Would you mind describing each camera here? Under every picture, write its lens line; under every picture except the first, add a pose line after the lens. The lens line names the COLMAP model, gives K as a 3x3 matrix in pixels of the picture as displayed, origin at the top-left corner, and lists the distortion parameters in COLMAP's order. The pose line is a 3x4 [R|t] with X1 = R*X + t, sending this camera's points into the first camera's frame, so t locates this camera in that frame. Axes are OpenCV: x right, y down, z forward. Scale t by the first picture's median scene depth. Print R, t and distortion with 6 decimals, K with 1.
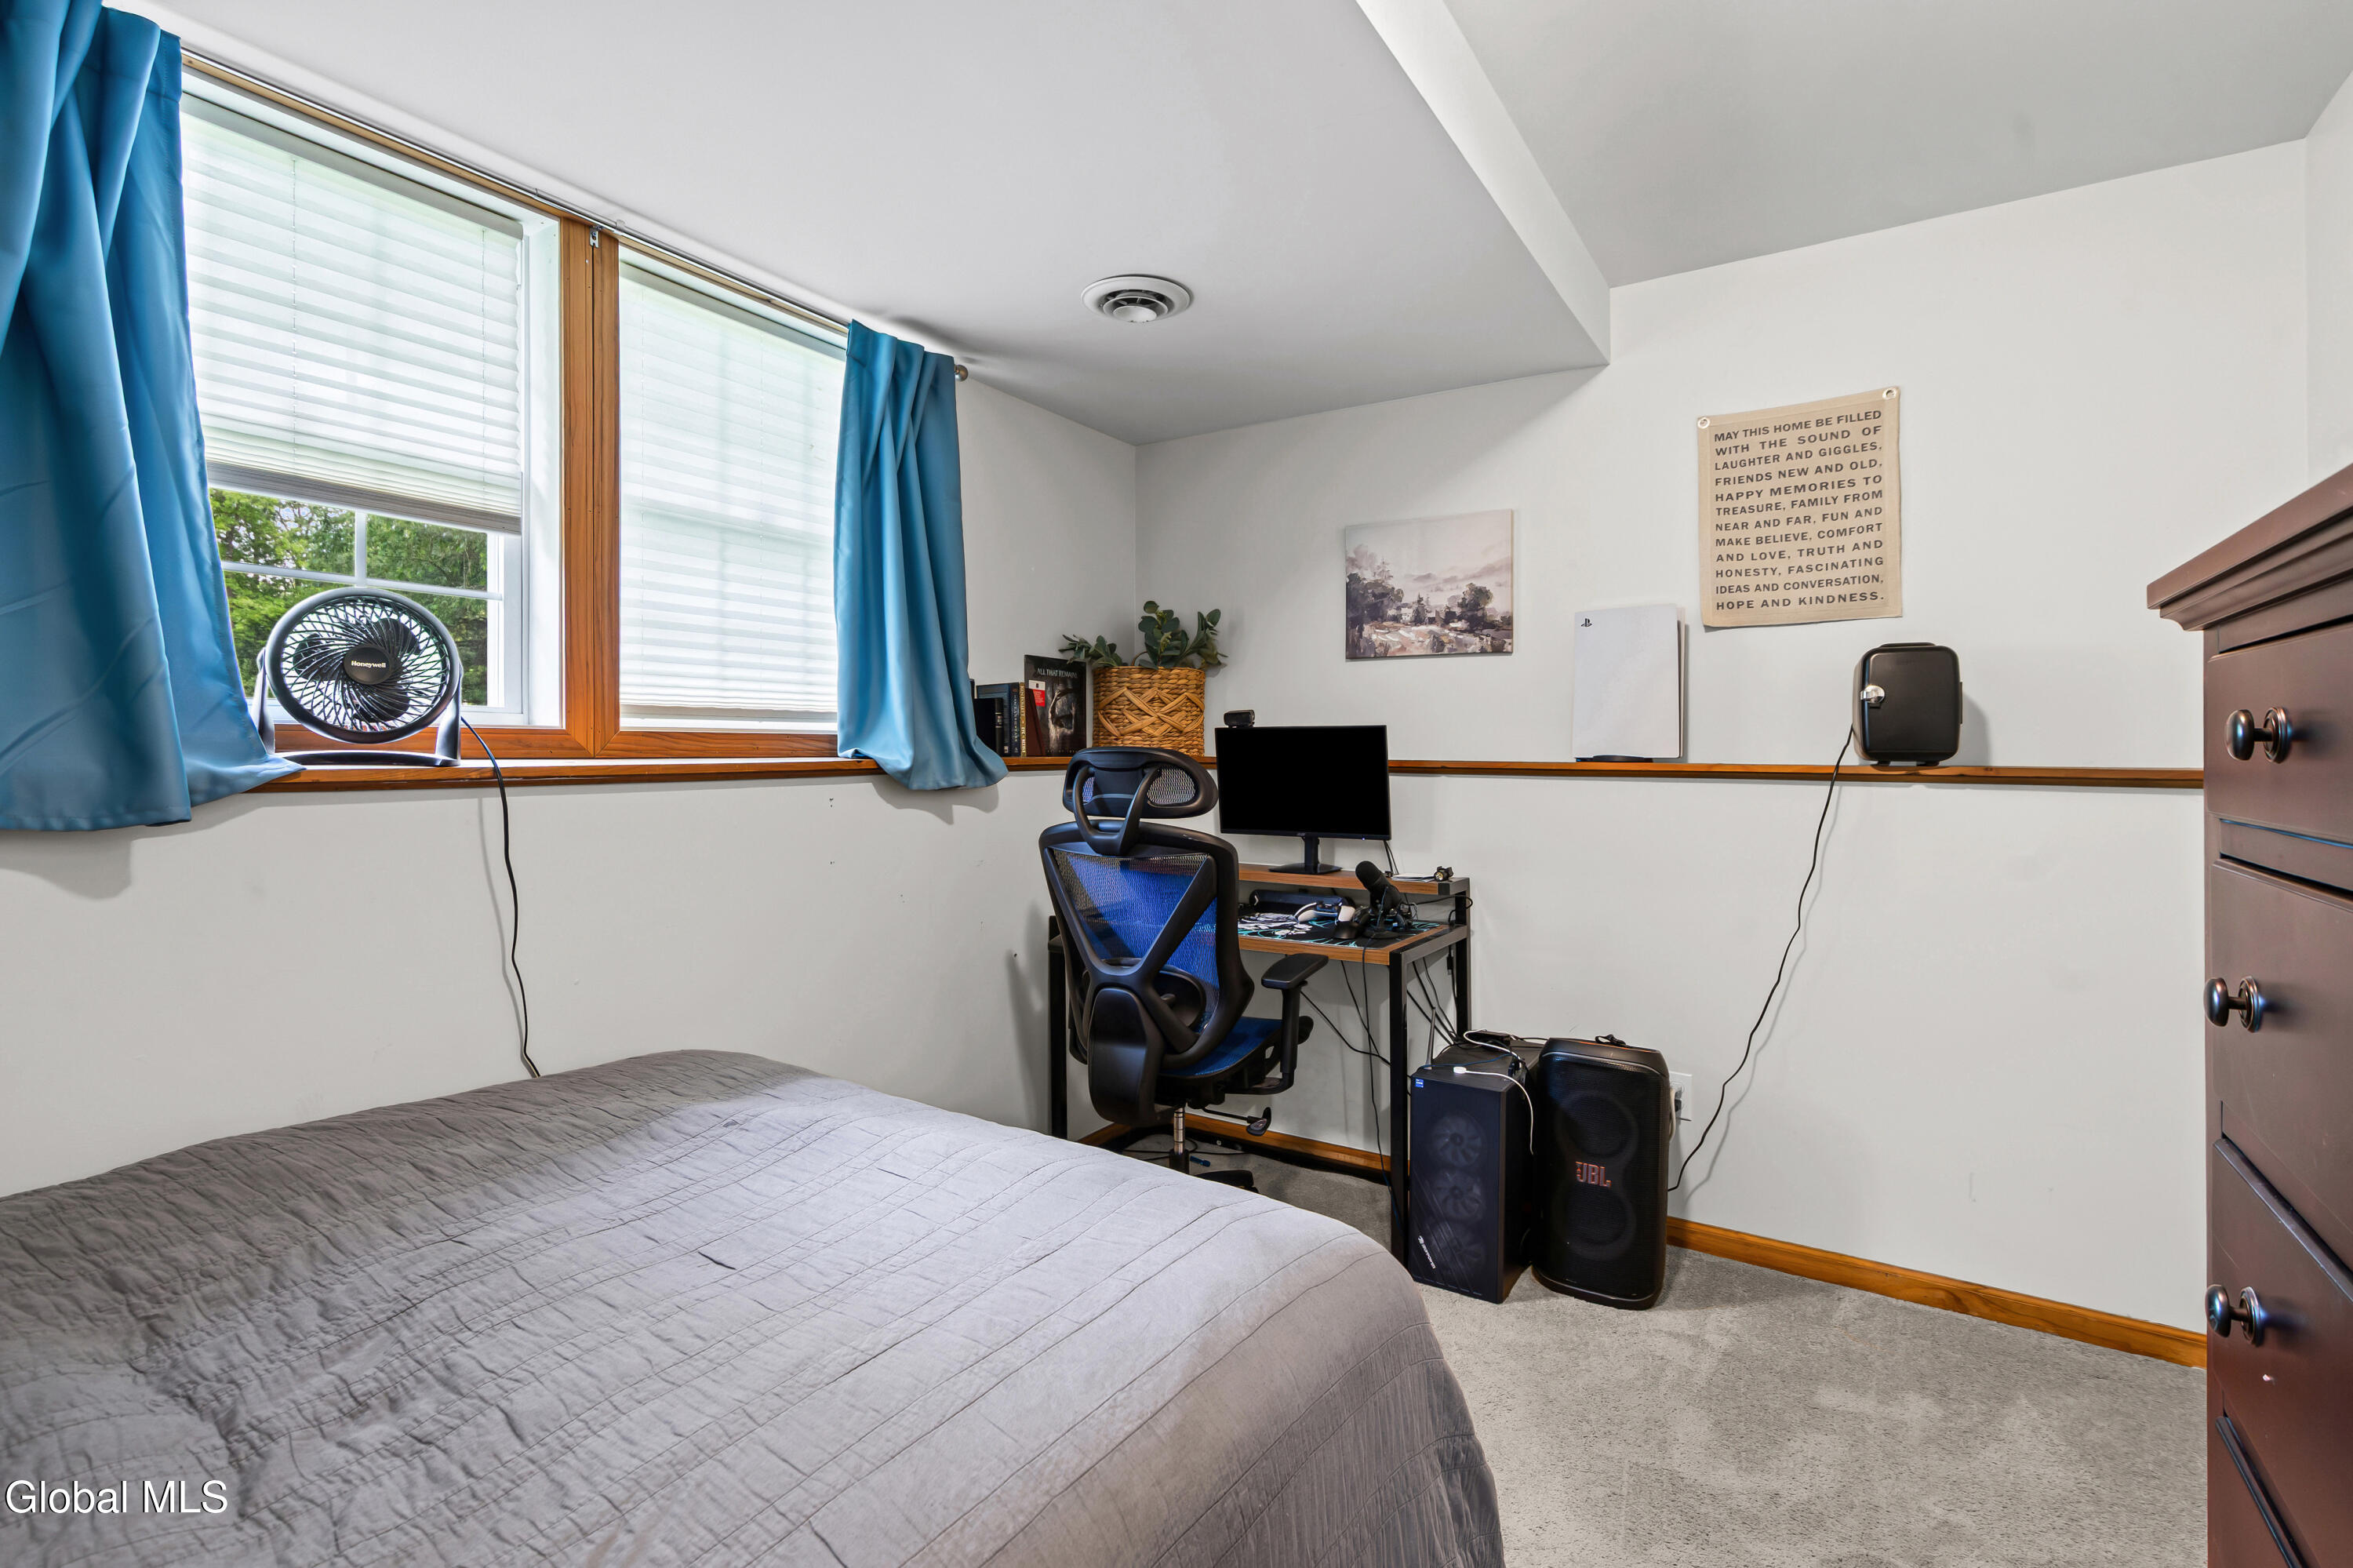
lens RADIAL K [[1116.3, 0, 1165.1], [0, 1116.3, 766.8], [0, 0, 1]] dist [0.003995, 0.000929]
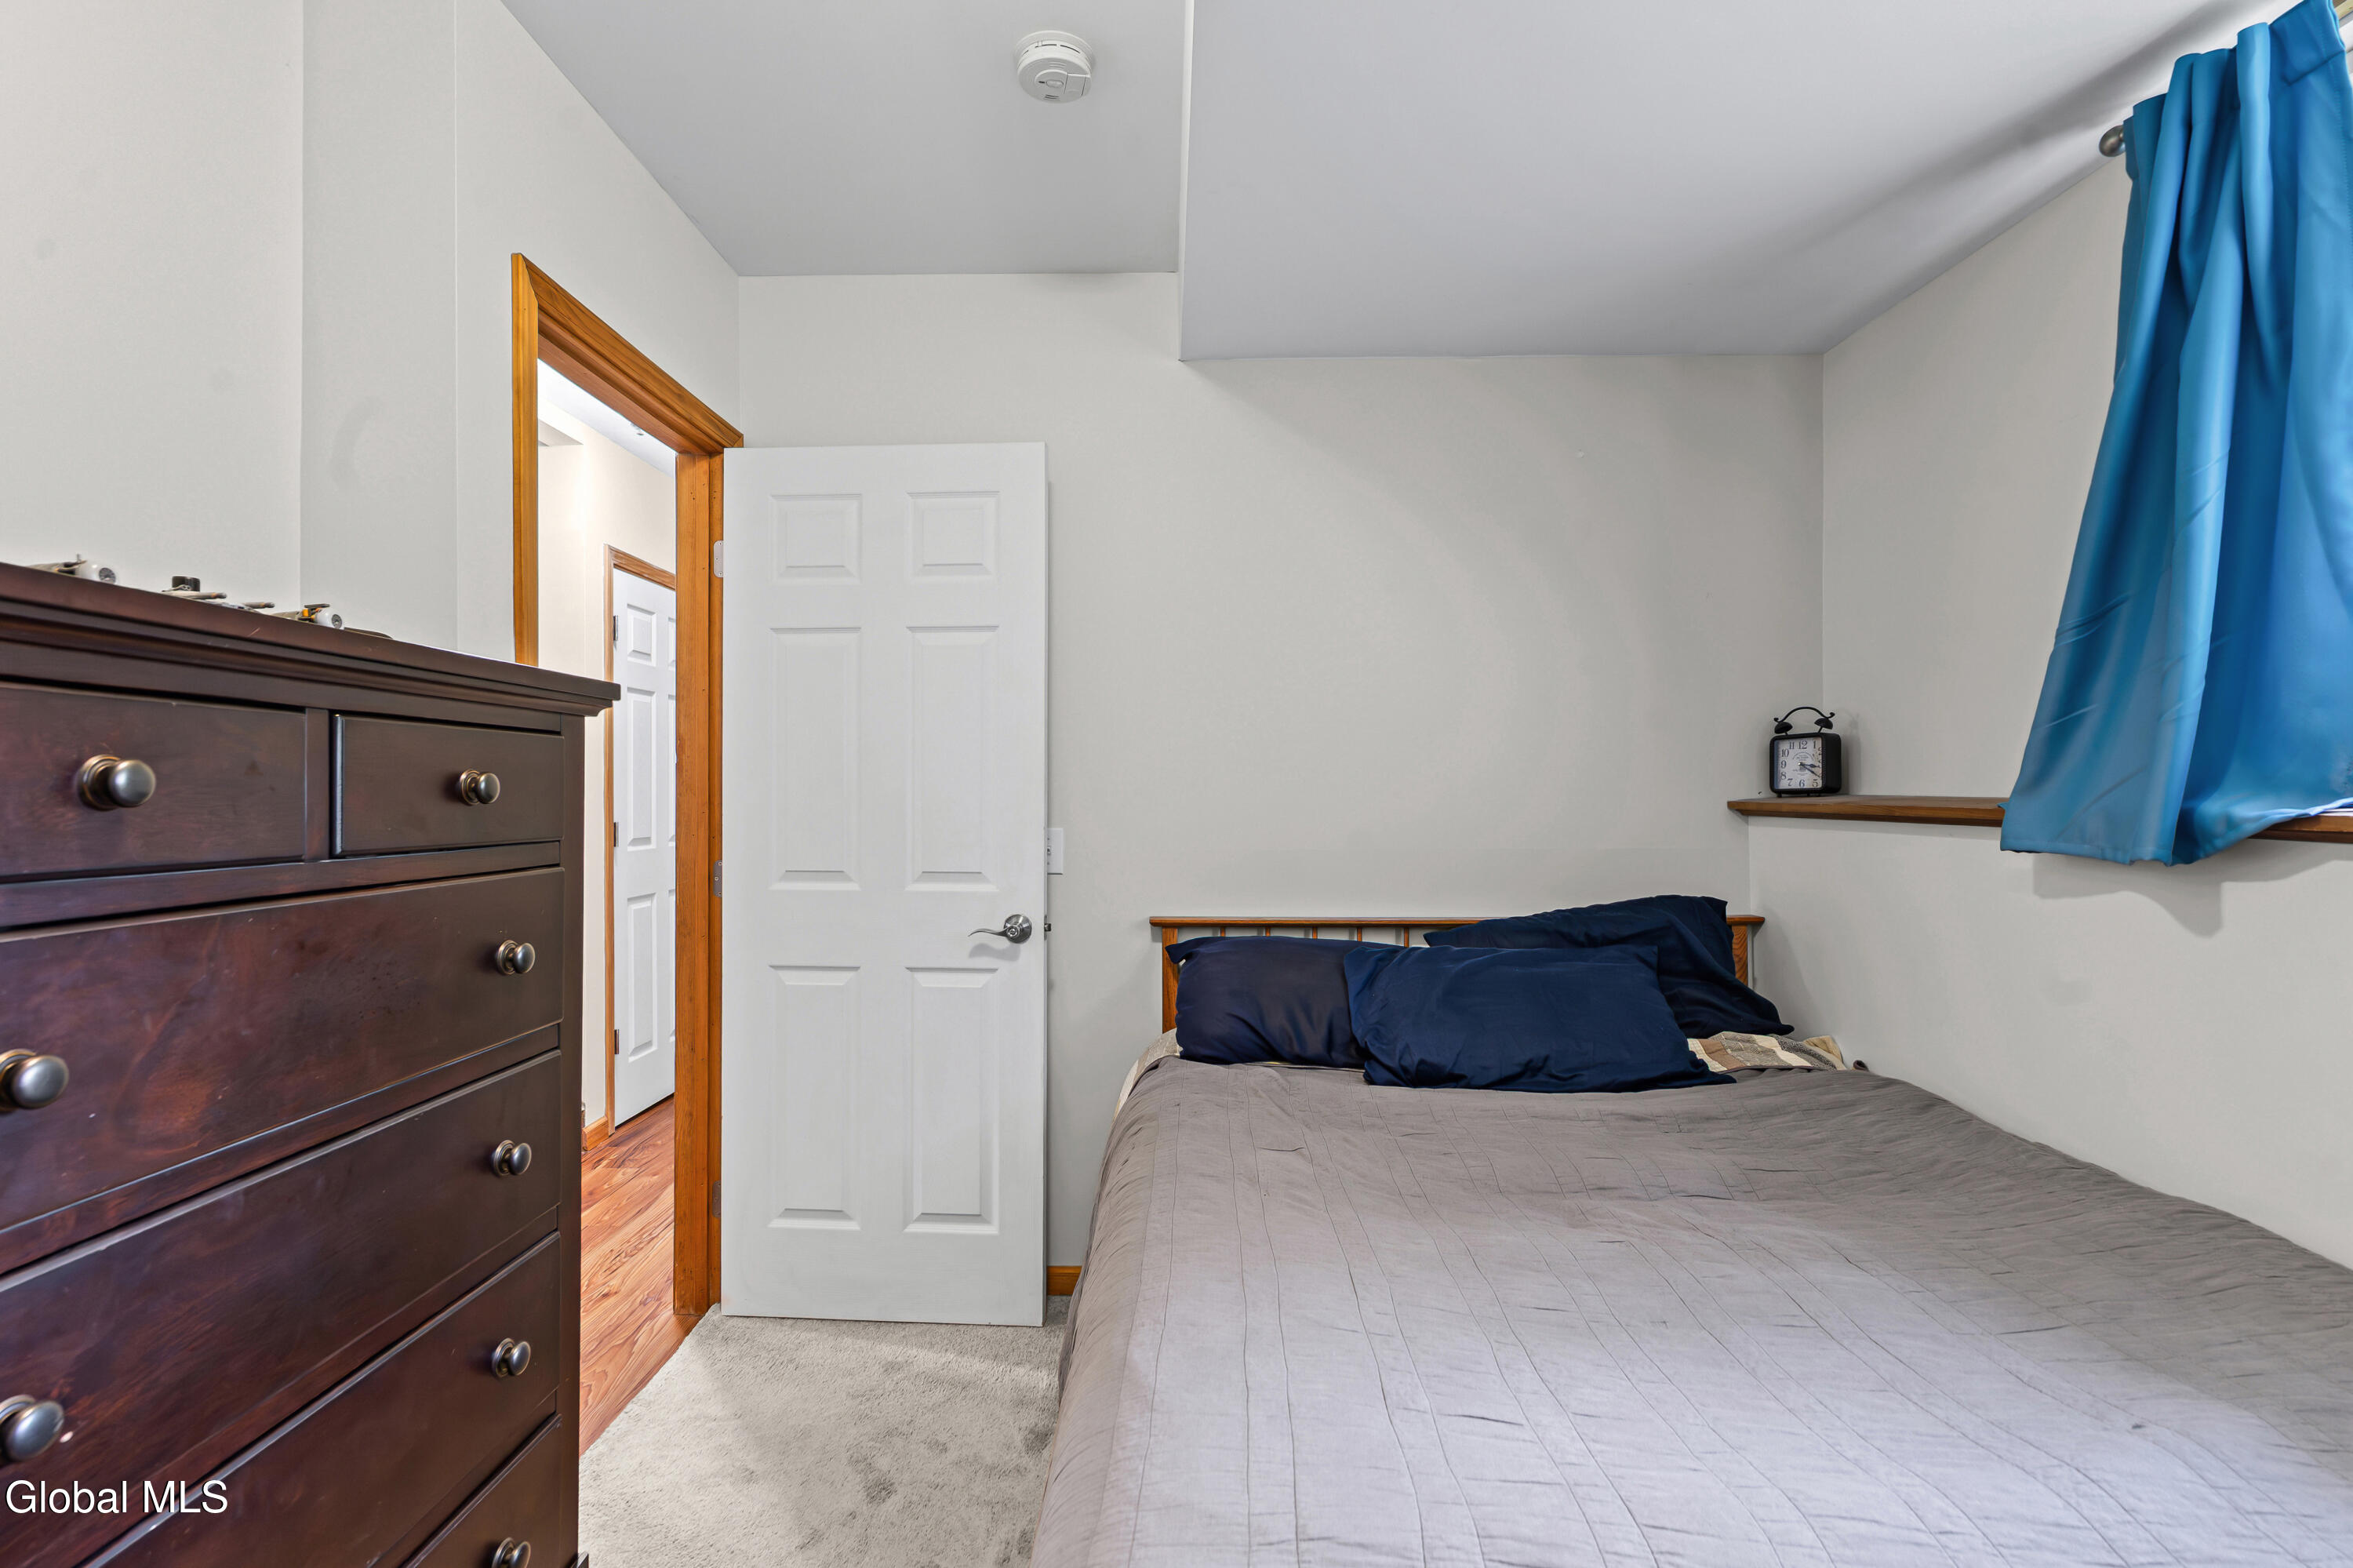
lens RADIAL K [[1116.3, 0, 1165.1], [0, 1116.3, 766.8], [0, 0, 1]] dist [0.003995, 0.000929]
pose [[-0.848606, -0.009358, -0.528943, 0.406729], [-0.005235, 0.999943, -0.009291, -0.022833], [0.528999, -0.005116, -0.848607, 1.369622]]
